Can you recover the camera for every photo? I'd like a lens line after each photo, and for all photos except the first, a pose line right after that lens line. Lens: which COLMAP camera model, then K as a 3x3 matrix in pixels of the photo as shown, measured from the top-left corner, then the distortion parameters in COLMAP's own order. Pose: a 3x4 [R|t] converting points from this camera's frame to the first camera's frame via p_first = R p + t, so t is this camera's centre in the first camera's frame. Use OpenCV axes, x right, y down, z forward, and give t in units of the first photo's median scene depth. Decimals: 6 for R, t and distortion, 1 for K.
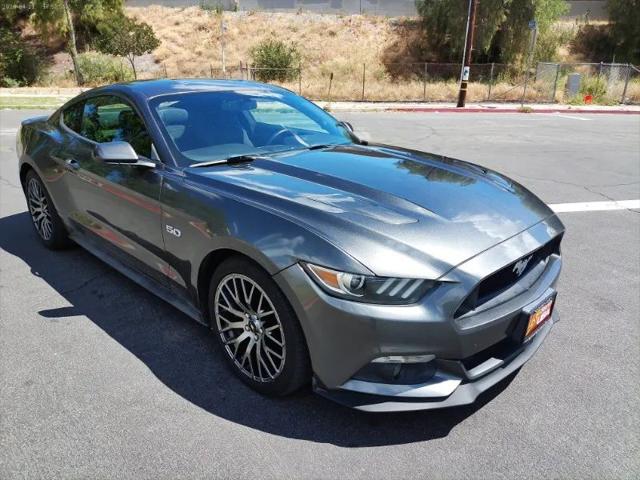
lens RADIAL K [[481.6, 0, 321.2], [0, 481.6, 228.8], [0, 0, 1]] dist [0.049179, -0.053347]
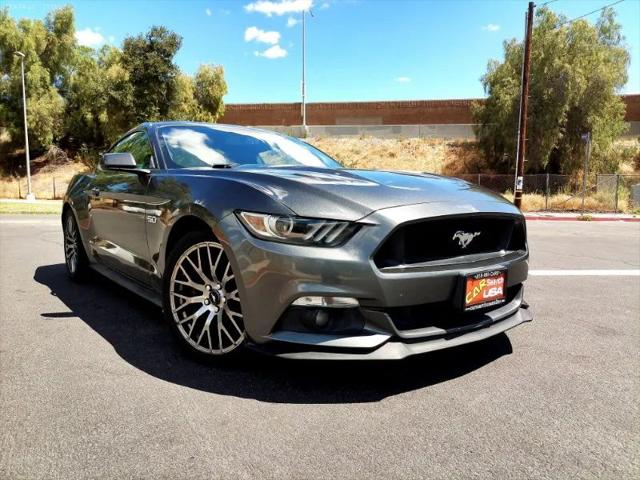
lens RADIAL K [[478.1, 0, 320.0], [0, 478.1, 240.0], [0, 0, 1]] dist [0.048248, -0.047604]
pose [[0.990390, 0.012881, -0.137699, 0.019695], [-0.042875, 0.975196, -0.217153, 0.023961], [0.131486, 0.220970, 0.966377, 0.001015]]
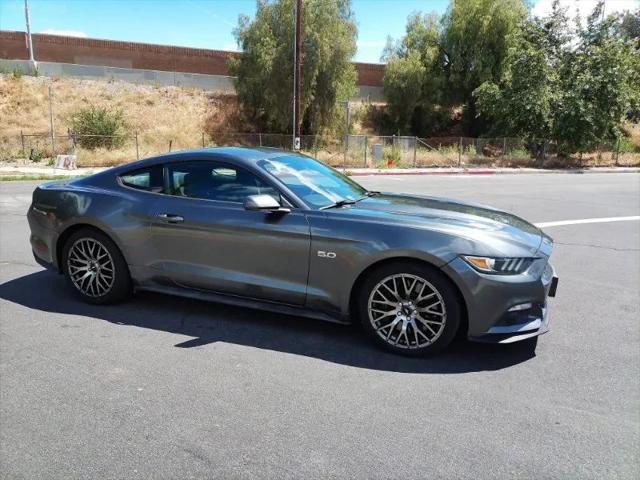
lens RADIAL K [[472.7, 0, 320.0], [0, 472.7, 240.0], [0, 0, 1]] dist [0.051977, -0.071299]
pose [[0.921768, -0.071758, 0.381045, -0.073670], [0.112023, 0.990104, -0.084533, 0.006600], [-0.371208, 0.120606, 0.920684, -0.020427]]
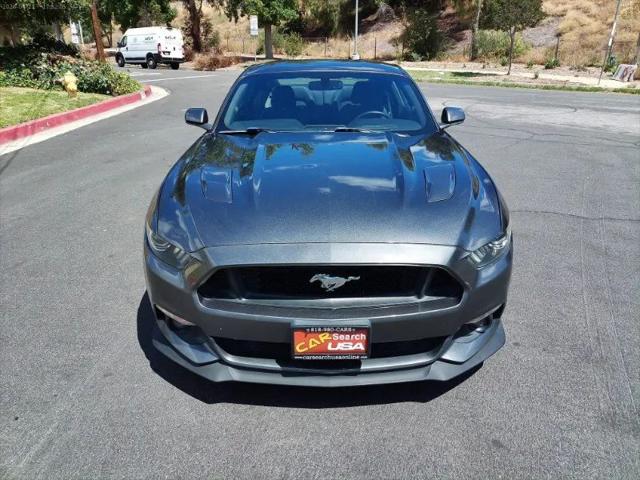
lens RADIAL K [[478.1, 0, 320.0], [0, 478.1, 240.0], [0, 0, 1]] dist [0.048248, -0.047604]
pose [[0.701727, 0.264664, -0.661462, 0.075284], [-0.218176, 0.963662, 0.154123, -0.010197], [0.678216, 0.036163, 0.733972, 0.026146]]
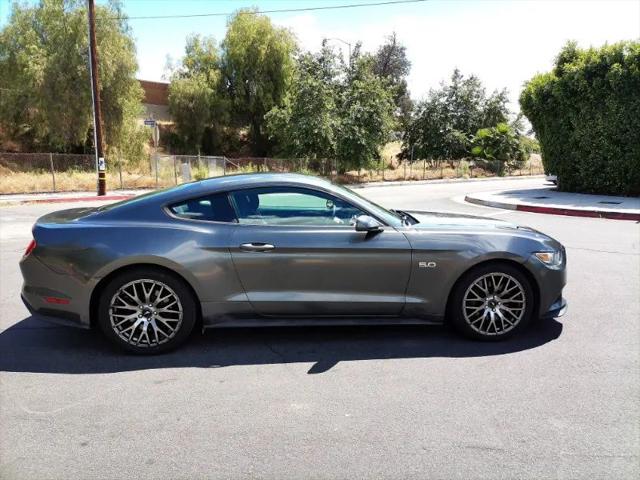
lens RADIAL K [[472.7, 0, 320.0], [0, 472.7, 240.0], [0, 0, 1]] dist [0.051977, -0.071299]
pose [[0.639950, -0.125116, 0.758163, -0.148683], [0.236957, 0.970704, -0.039820, -0.008482], [-0.730969, 0.205134, 0.650849, 0.022133]]
